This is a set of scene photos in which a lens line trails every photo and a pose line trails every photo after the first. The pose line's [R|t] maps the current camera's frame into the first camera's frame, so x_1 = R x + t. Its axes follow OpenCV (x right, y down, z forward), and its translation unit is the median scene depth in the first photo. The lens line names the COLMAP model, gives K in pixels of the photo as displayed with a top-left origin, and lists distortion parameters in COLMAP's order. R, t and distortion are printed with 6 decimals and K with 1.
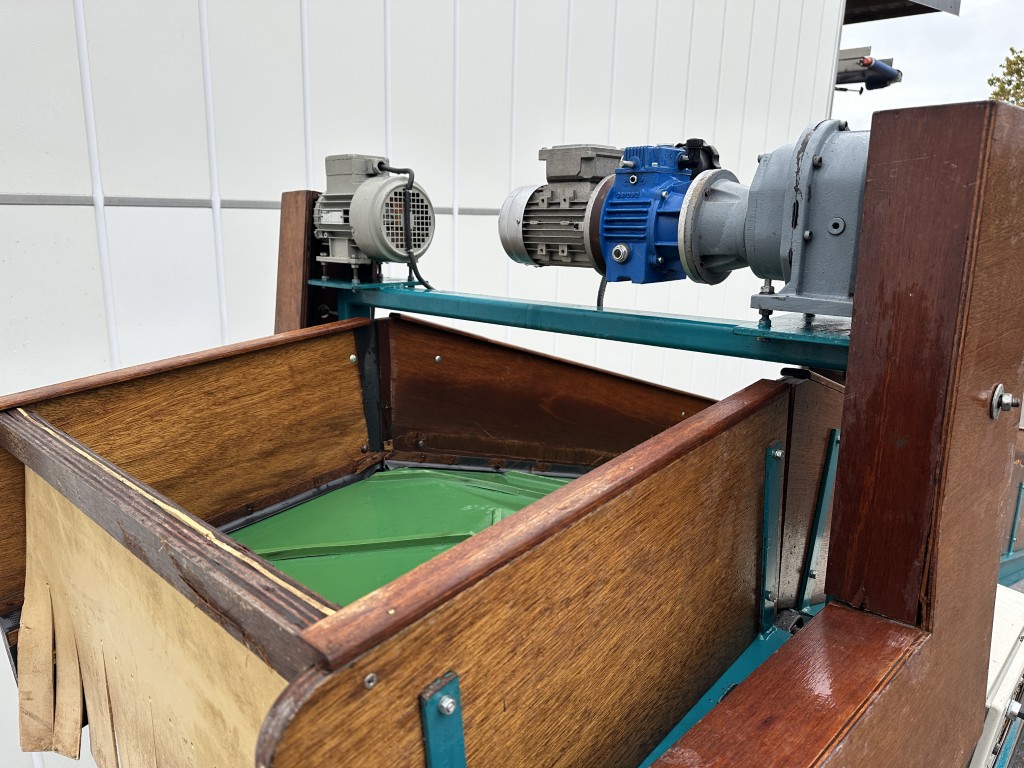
lens RADIAL K [[710.3, 0, 517.2], [0, 710.3, 387.3], [0, 0, 1]] dist [0.055348, -0.057783]
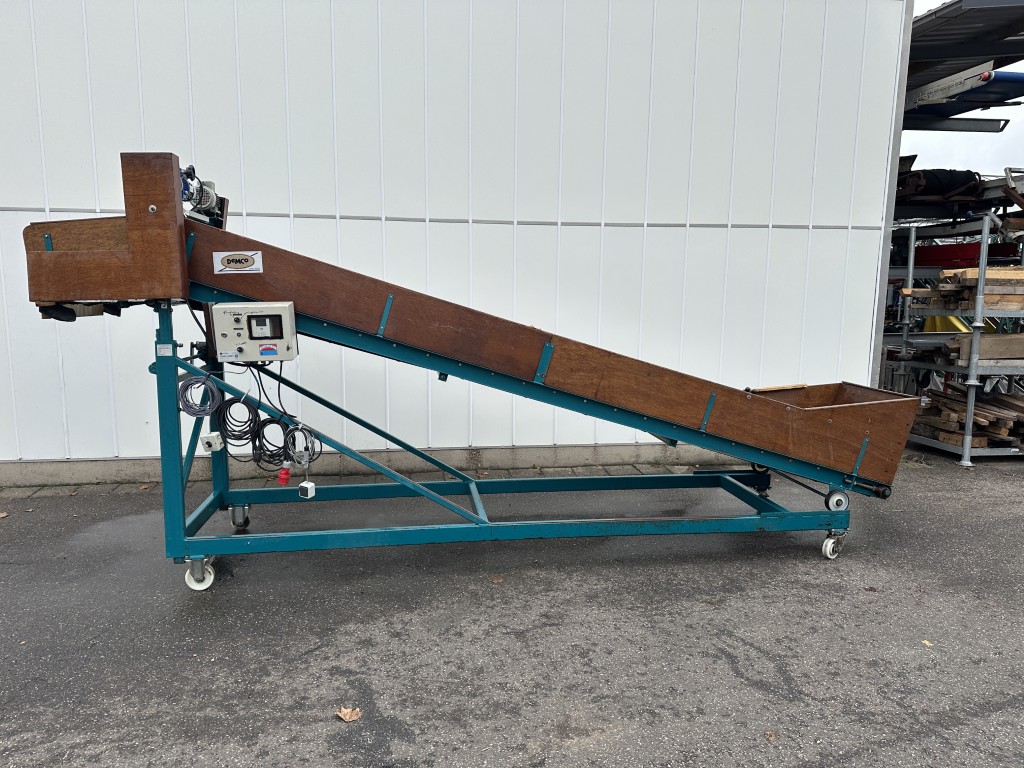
lens RADIAL K [[704.3, 0, 512.0], [0, 704.3, 384.0], [0, 0, 1]] dist [0.102365, -0.162754]
pose [[0.779396, 0.077710, -0.621693, 3.178606], [-0.143162, 0.988116, -0.055965, 0.626109], [0.609956, 0.132622, 0.781259, -0.658539]]
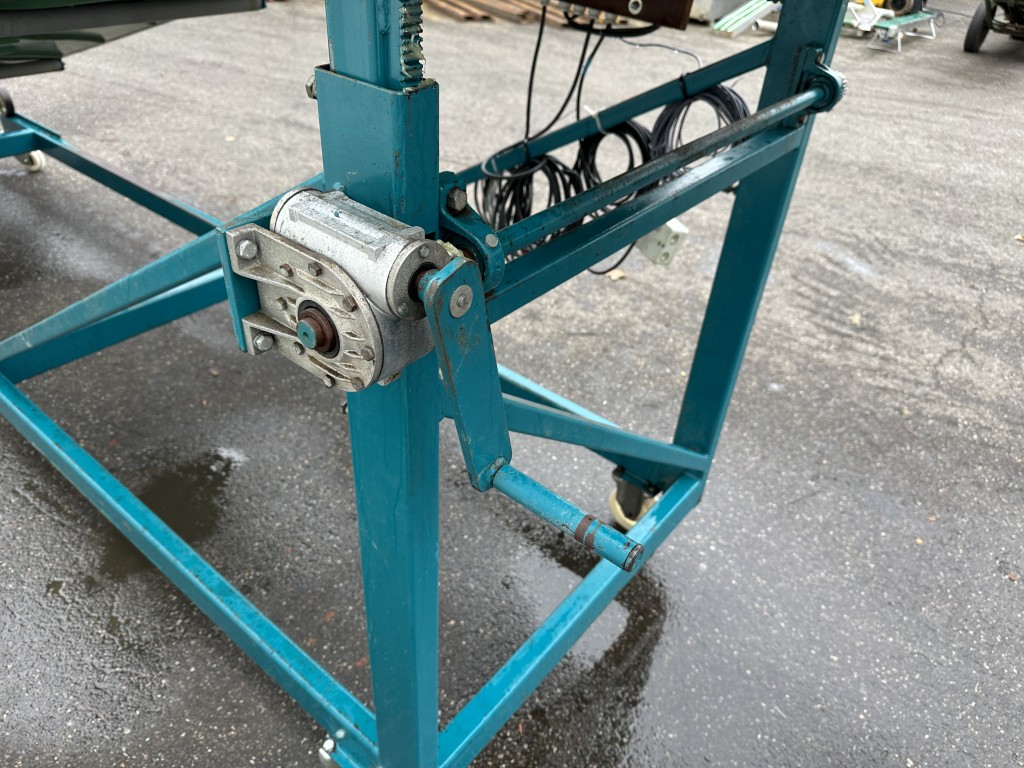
lens RADIAL K [[710.3, 0, 517.2], [0, 710.3, 387.3], [0, 0, 1]] dist [0.055348, -0.057783]
pose [[-0.064571, -0.602654, 0.795386, -0.668186], [0.165565, 0.779533, 0.604083, 0.286836], [-0.984083, 0.170695, 0.049443, 1.121801]]
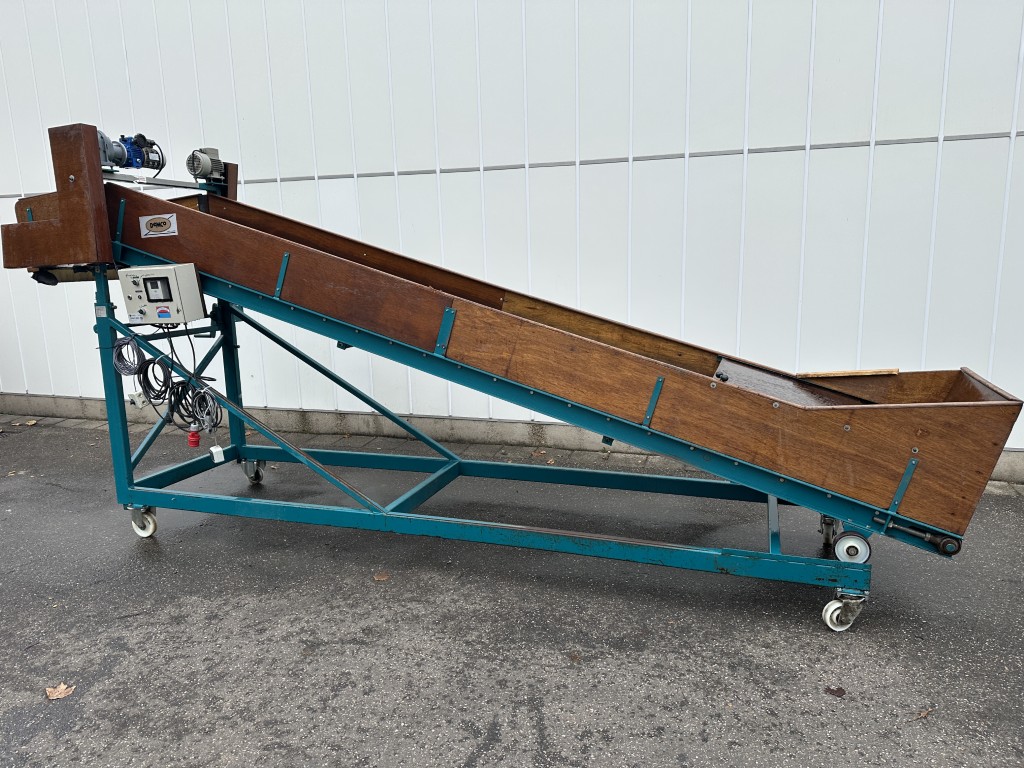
lens RADIAL K [[707.1, 0, 516.0], [0, 707.1, 381.2], [0, 0, 1]] dist [0.052006, -0.066343]
pose [[0.411694, 0.145179, -0.899684, 3.834579], [-0.182427, 0.980376, 0.074722, 0.270780], [0.892876, 0.133364, 0.430100, 1.017625]]
